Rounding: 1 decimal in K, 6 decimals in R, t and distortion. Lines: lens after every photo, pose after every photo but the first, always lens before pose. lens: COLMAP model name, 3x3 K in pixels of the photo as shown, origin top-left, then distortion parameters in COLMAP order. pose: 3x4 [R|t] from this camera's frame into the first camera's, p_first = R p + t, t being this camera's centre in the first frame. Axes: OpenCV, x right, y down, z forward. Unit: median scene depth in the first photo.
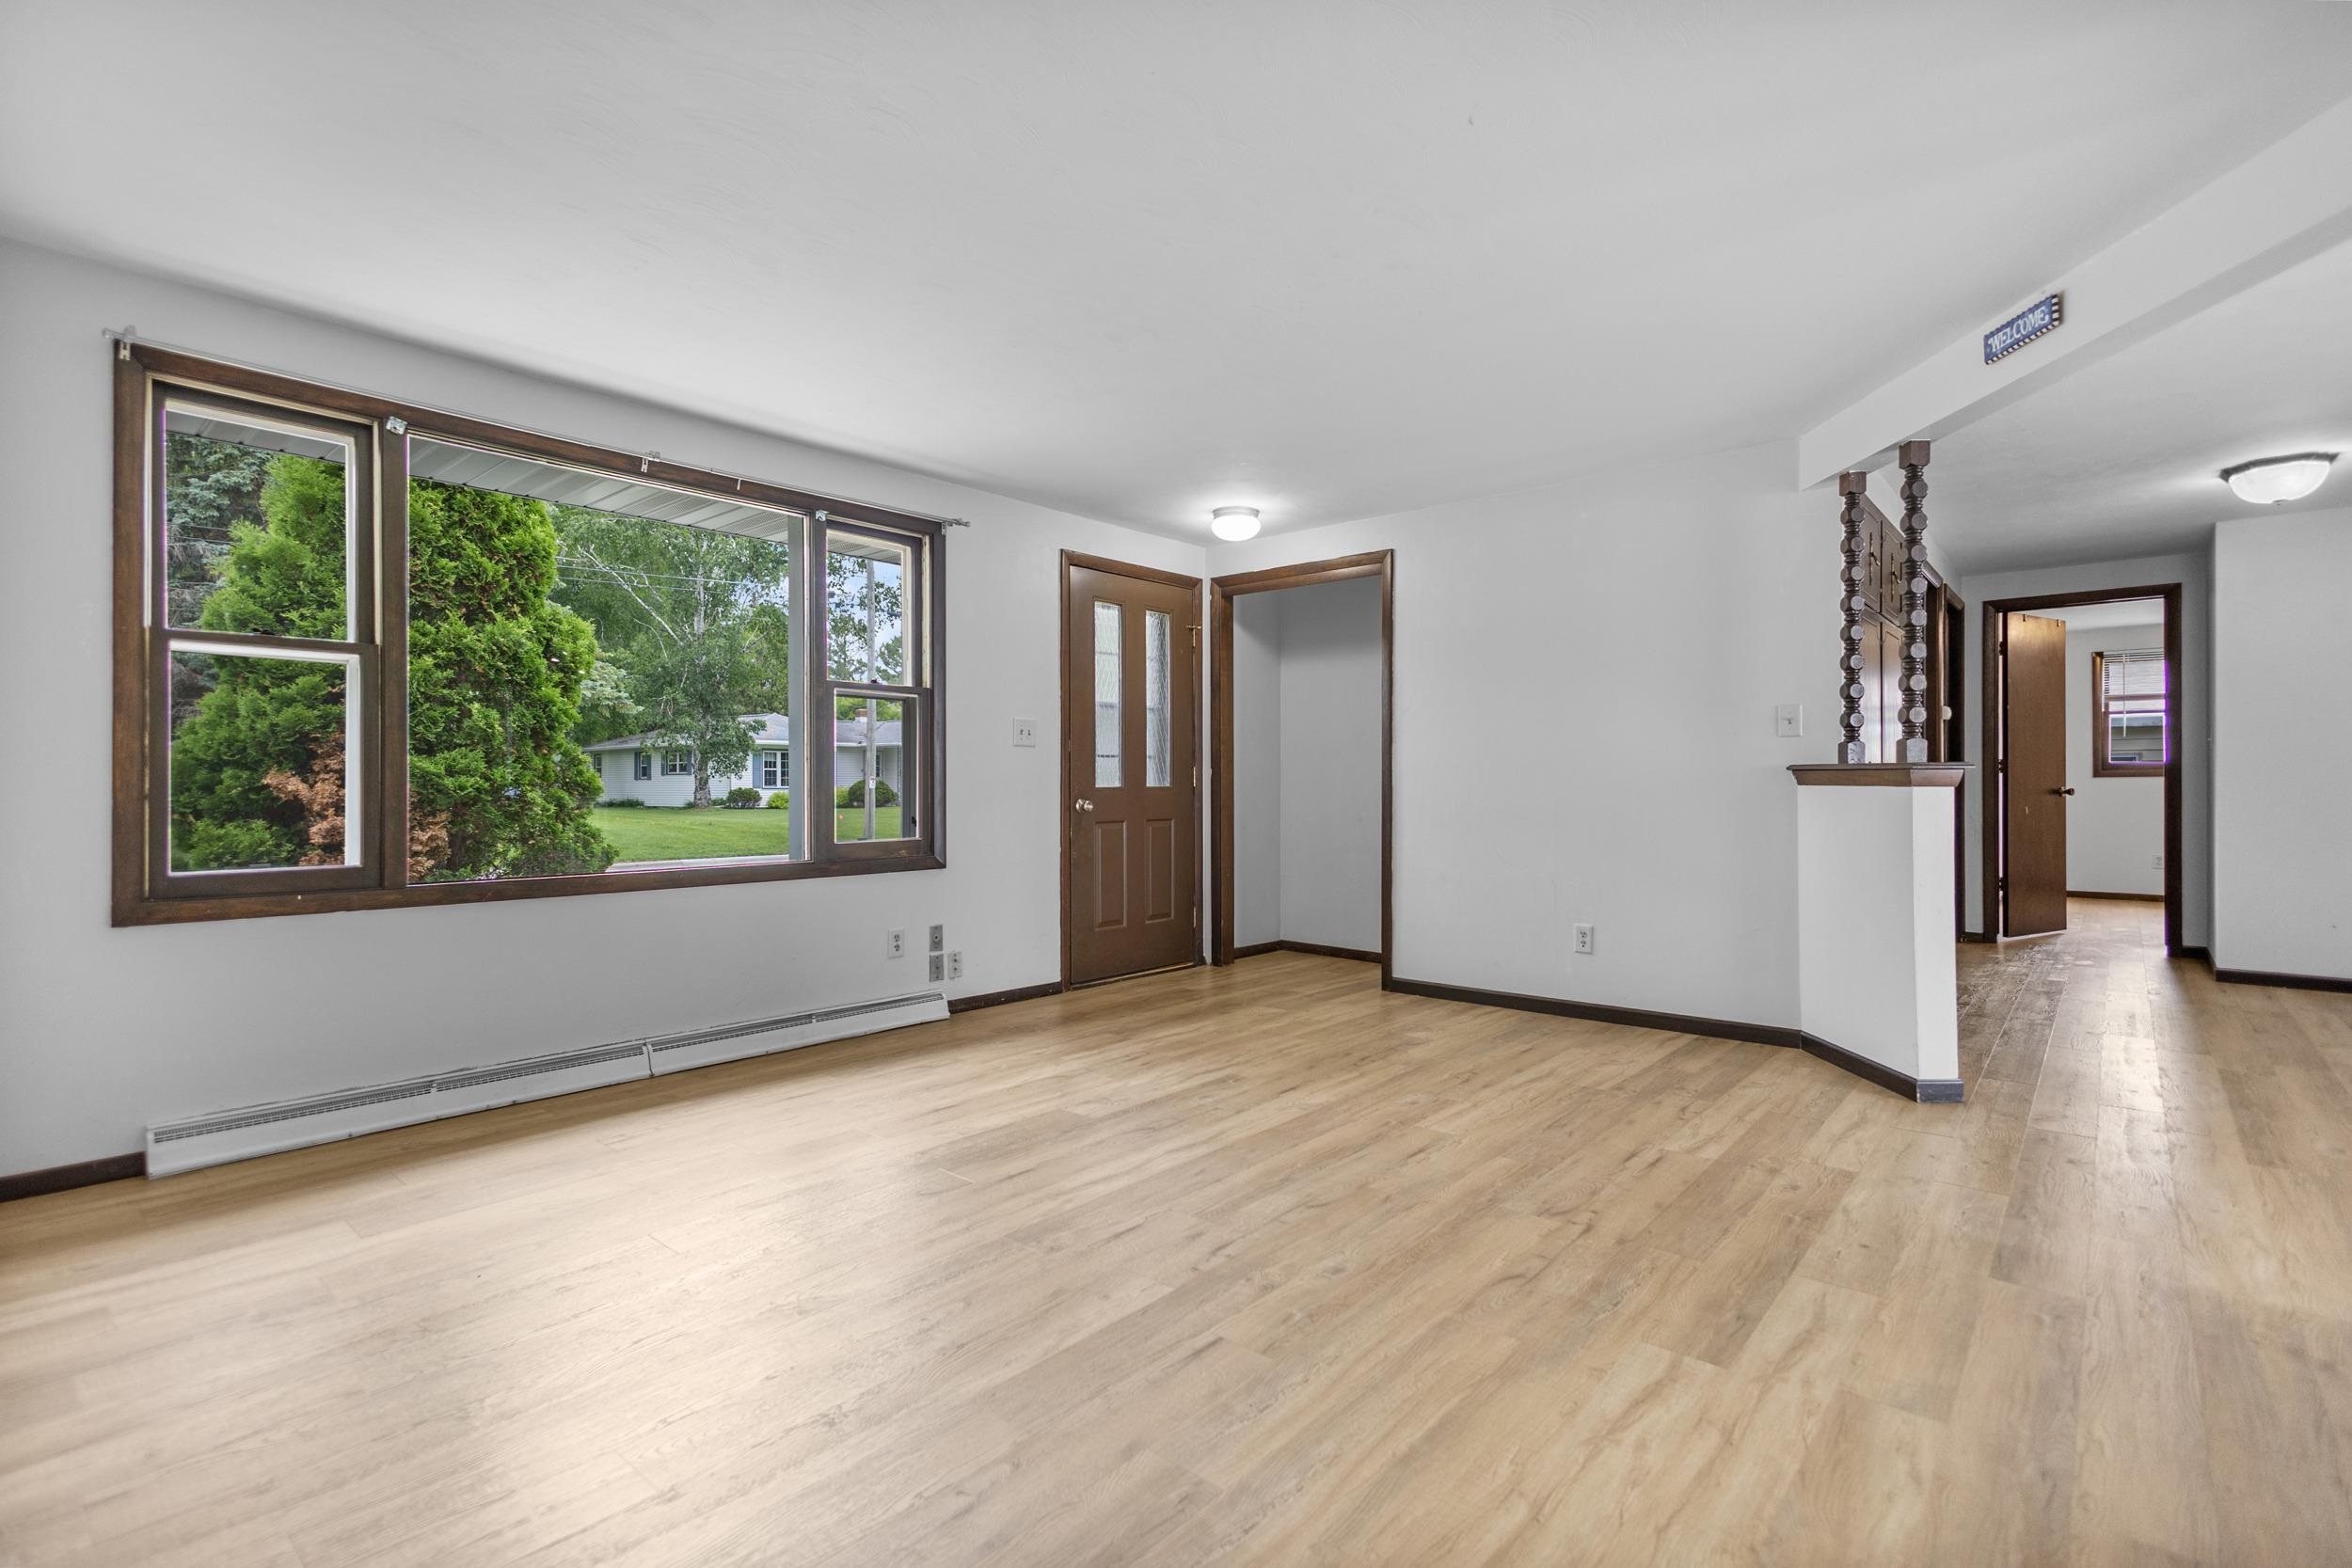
lens RADIAL K [[1126.6, 0, 1176.0], [0, 1126.6, 784.0], [0, 0, 1]] dist [0.019369, -0.000149]
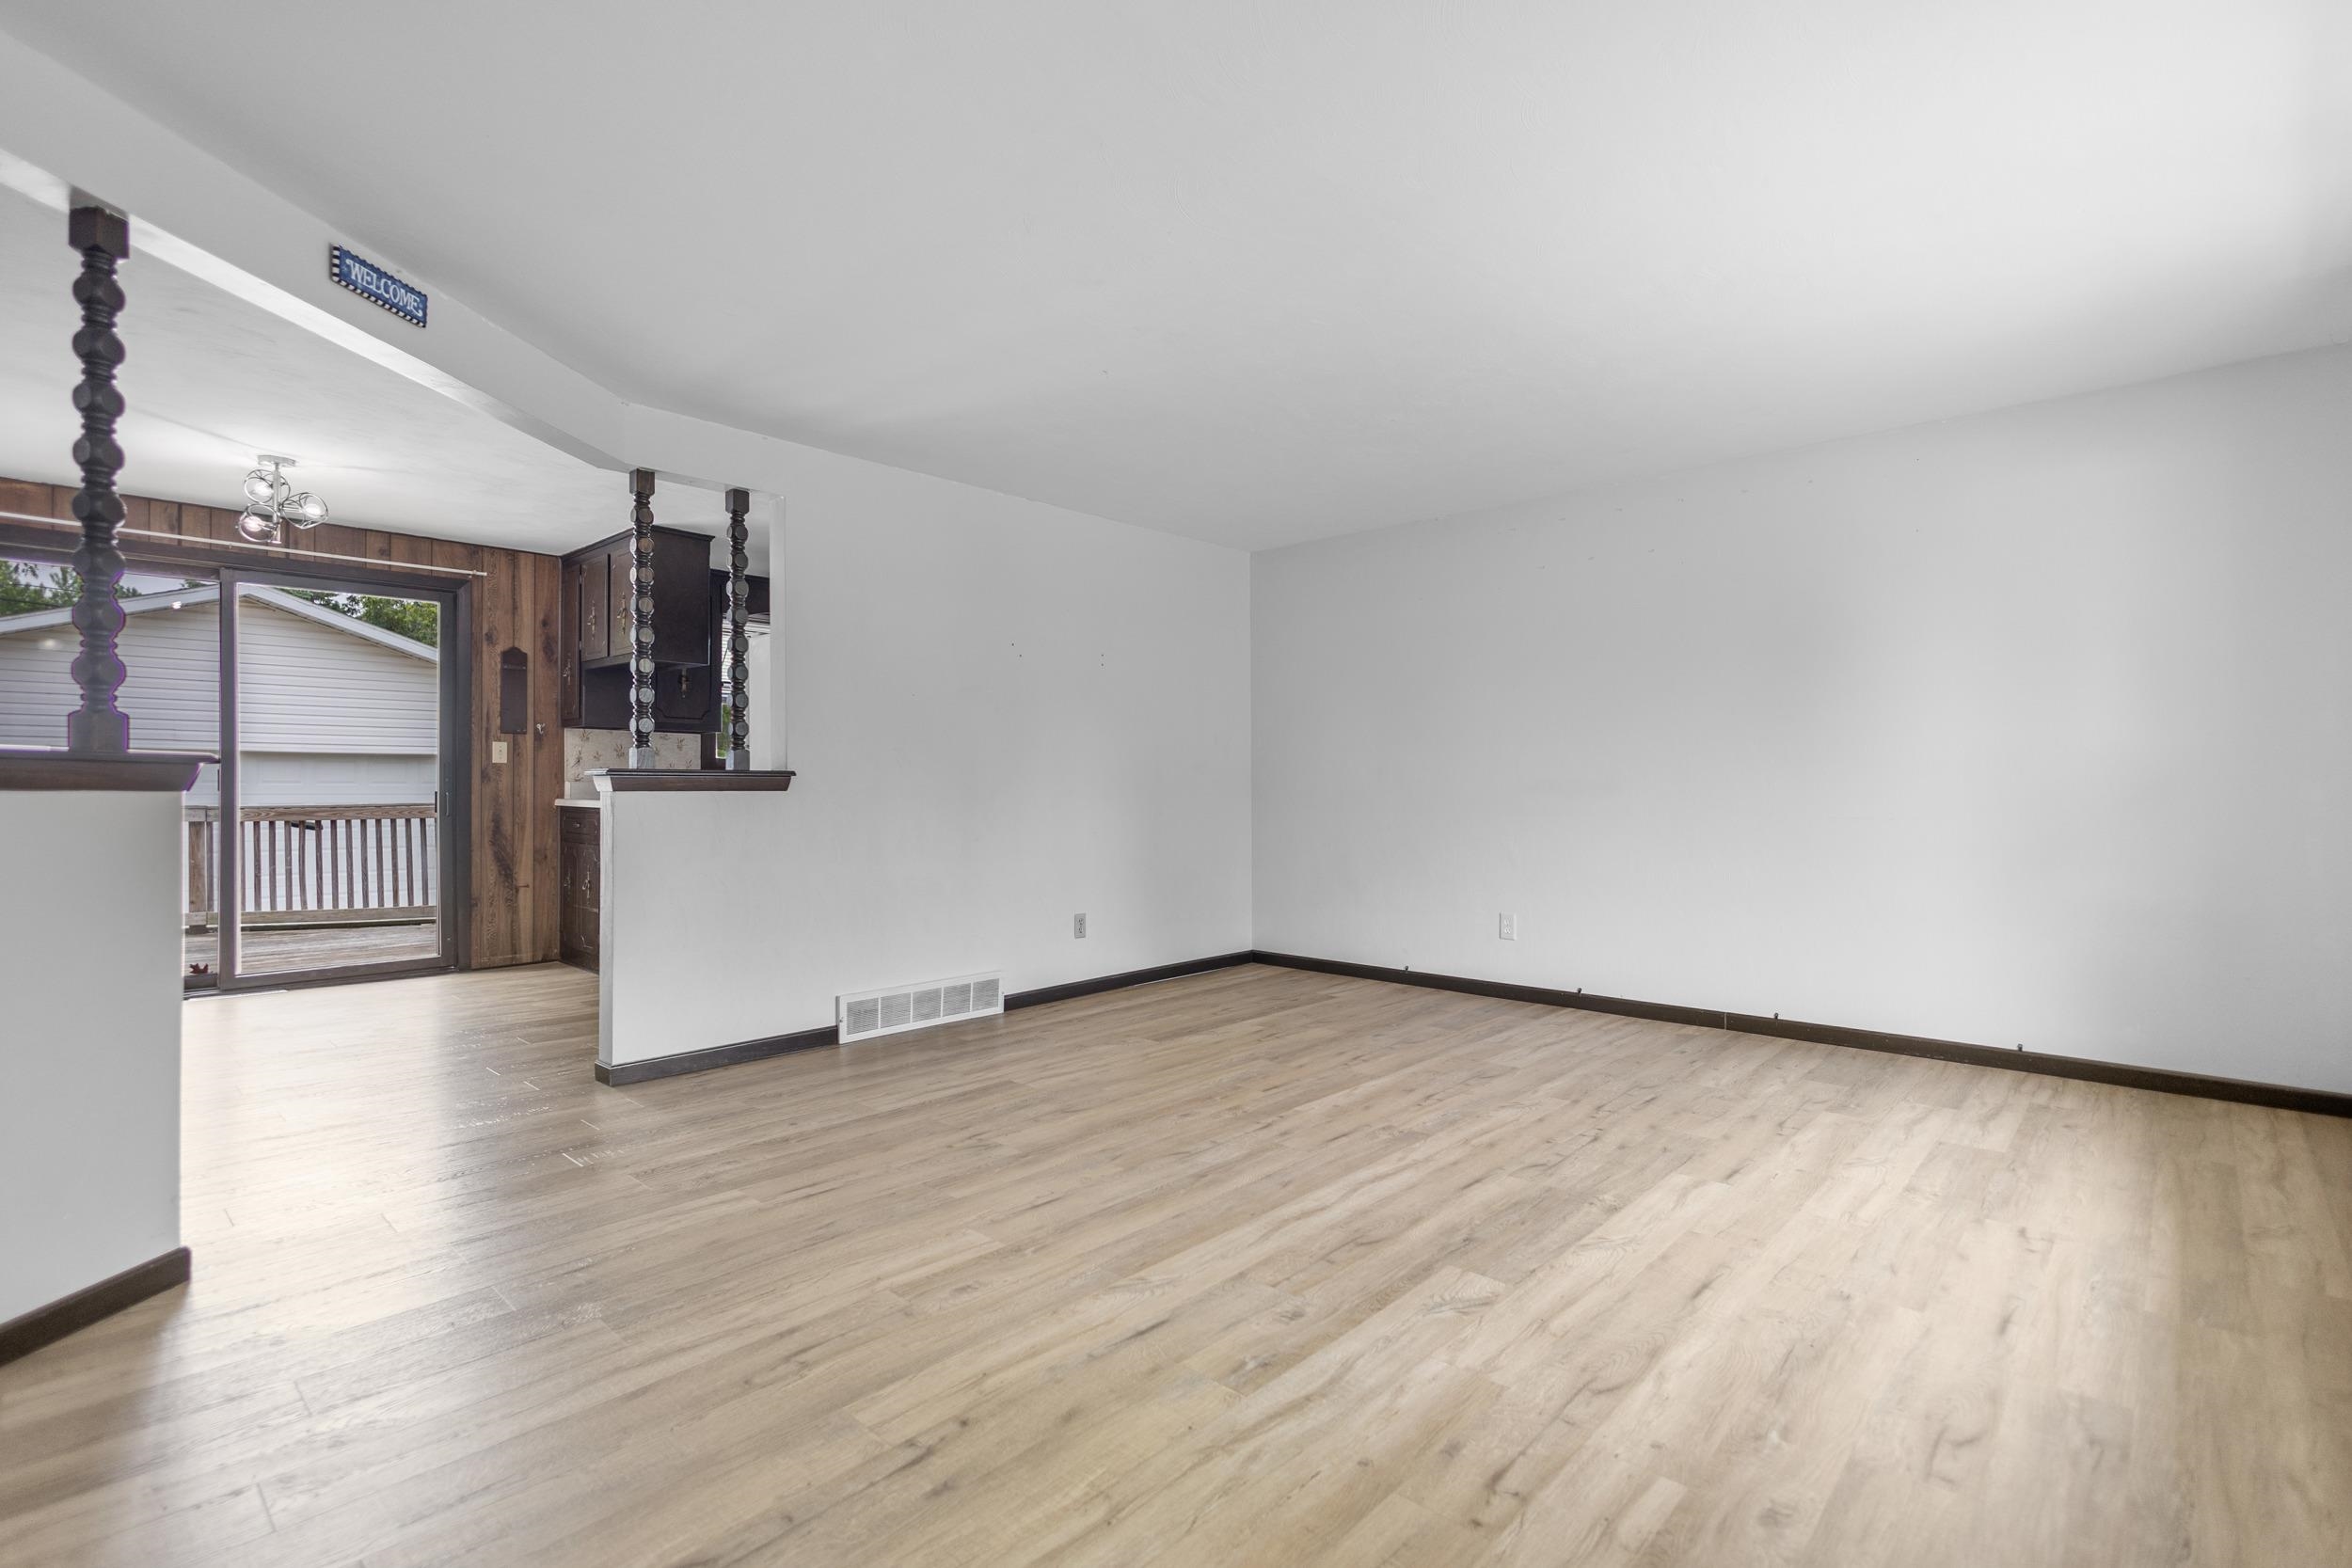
lens RADIAL K [[1080.0, 0, 1135.4], [0, 1080.0, 787.8], [0, 0, 1]] dist [0.001236, -0.000779]
pose [[-0.997470, 0.000431, 0.071088, 0.078599], [0.000360, 0.999999, -0.001005, 0.001222], [-0.071089, -0.000976, -0.997470, 1.789367]]
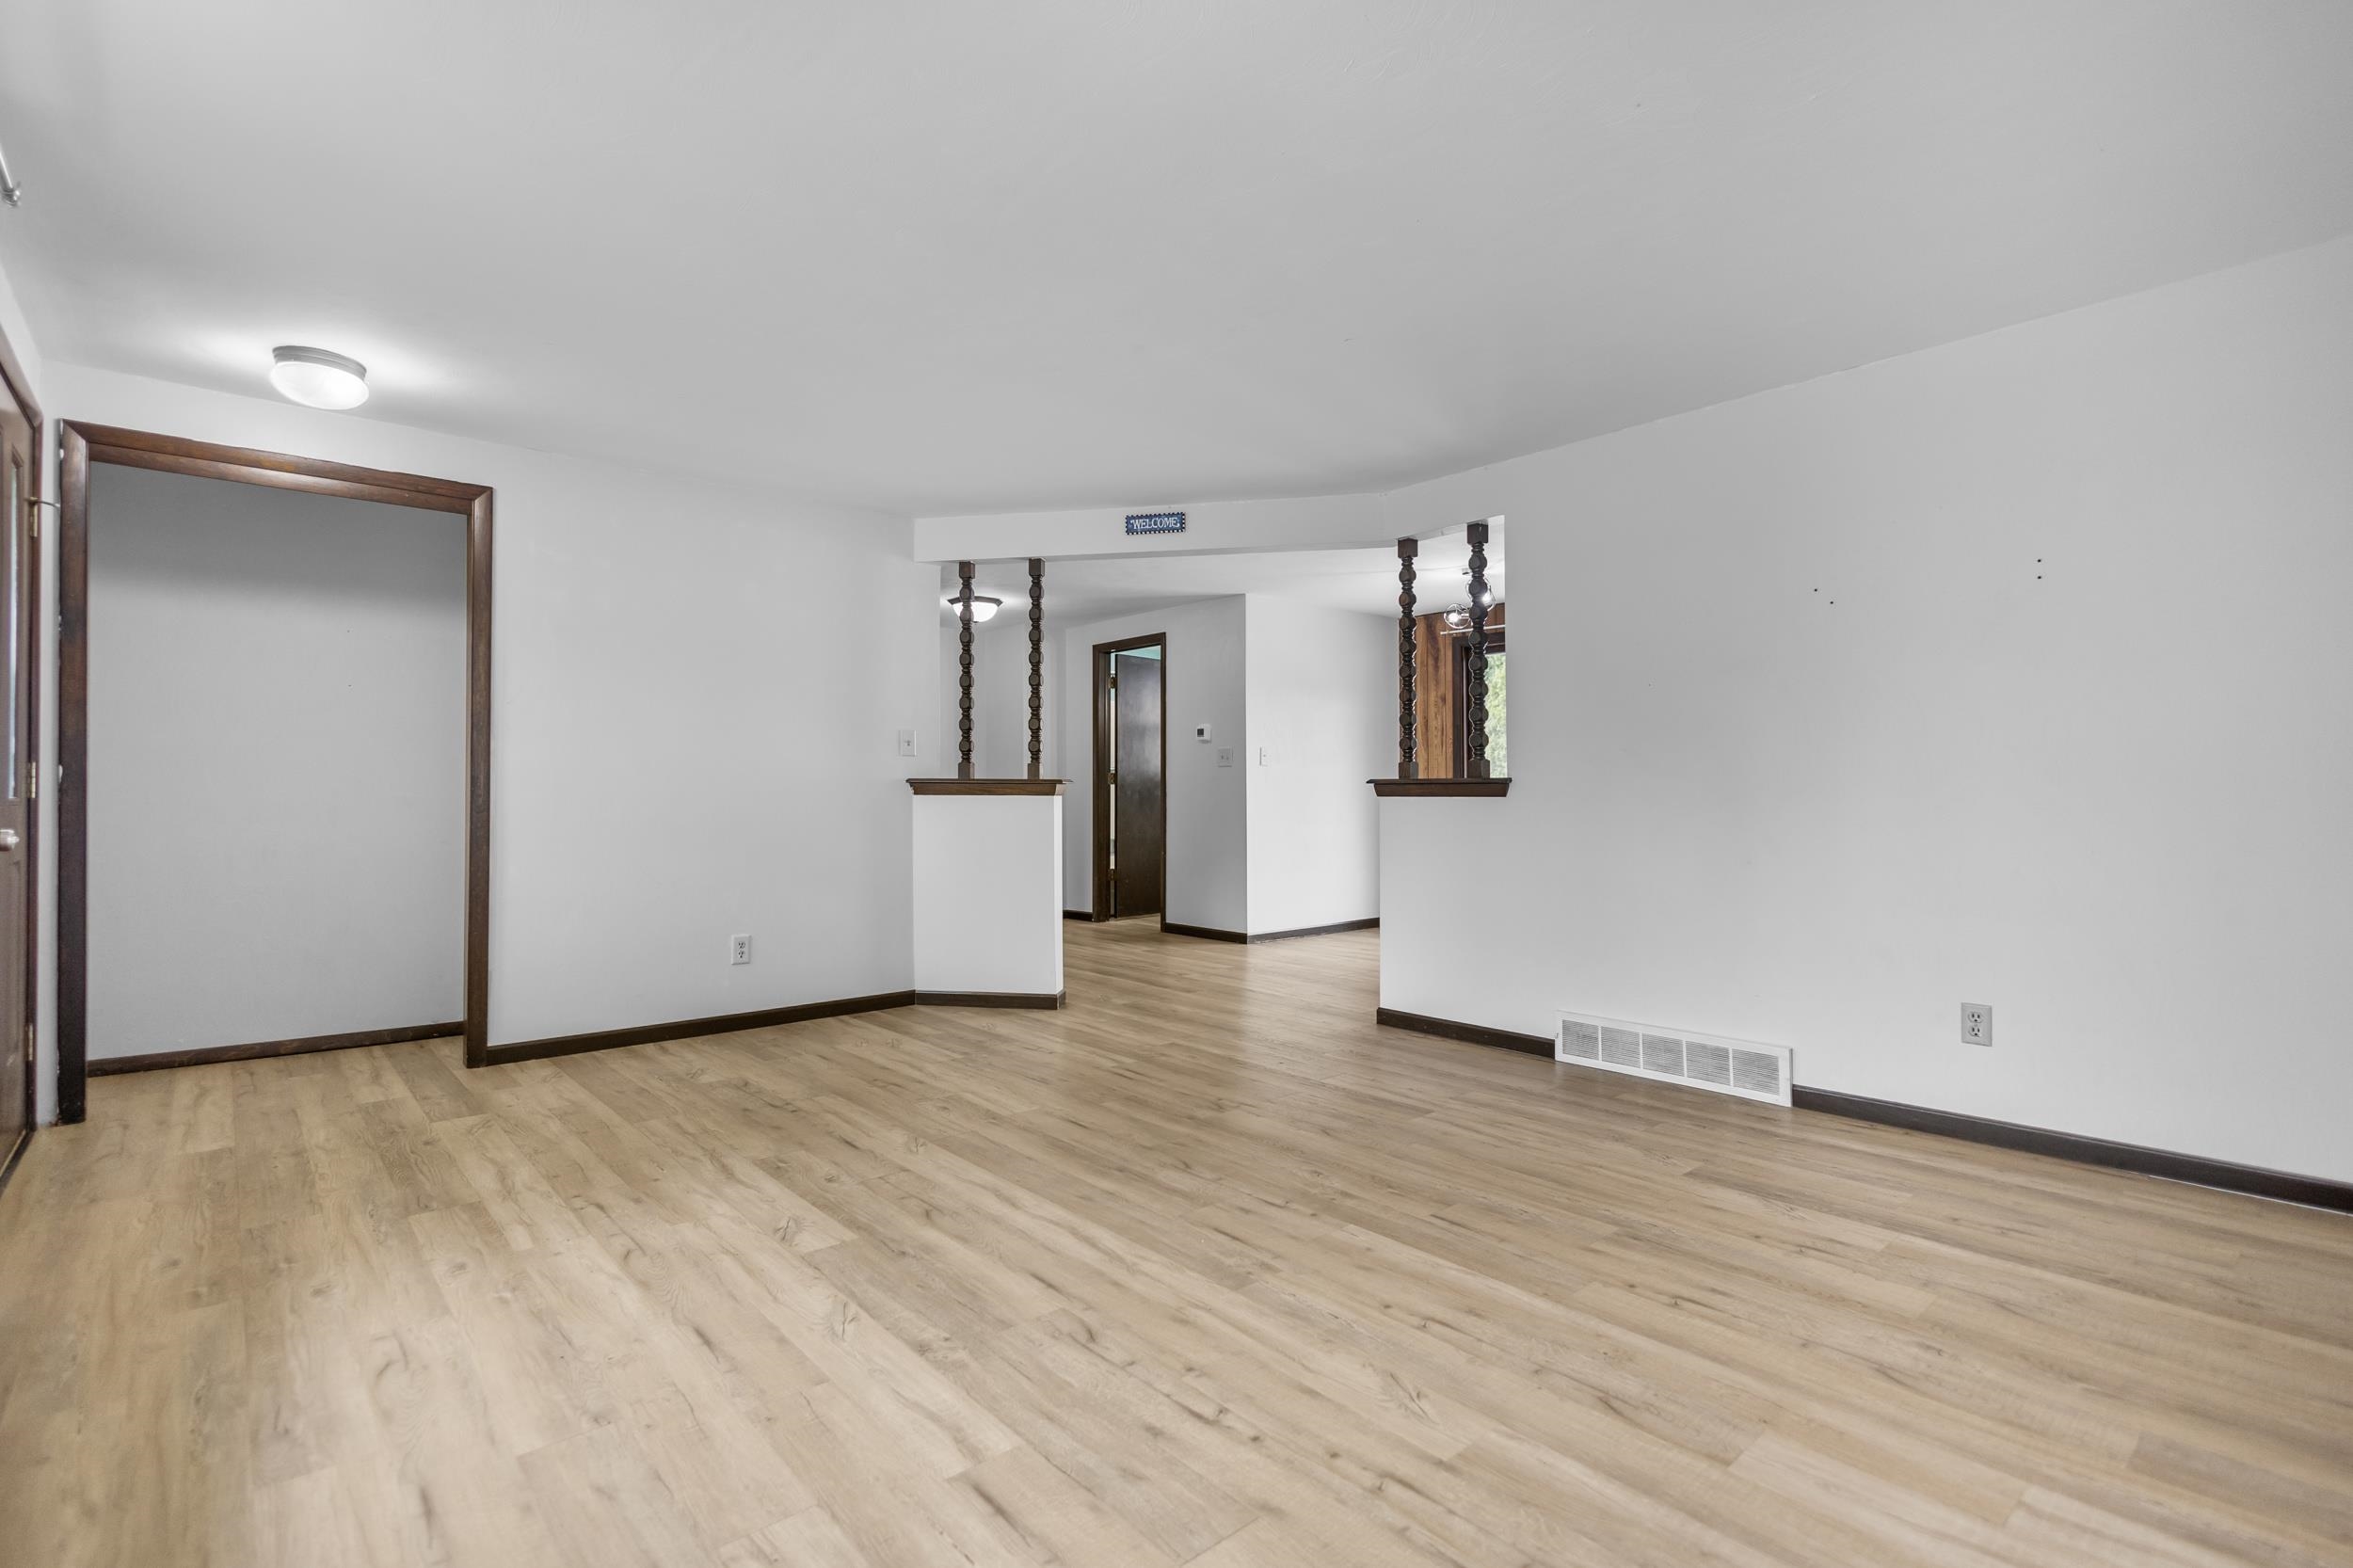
lens RADIAL K [[1068.5, 0, 1194.4], [0, 1068.5, 812.8], [0, 0, 1]] dist [0.004170, 0.000657]
pose [[0.129039, -0.021988, 0.991396, -0.805087], [-0.000132, 0.999754, 0.022190, -0.008805], [-0.991640, -0.002994, 0.129004, 0.725728]]
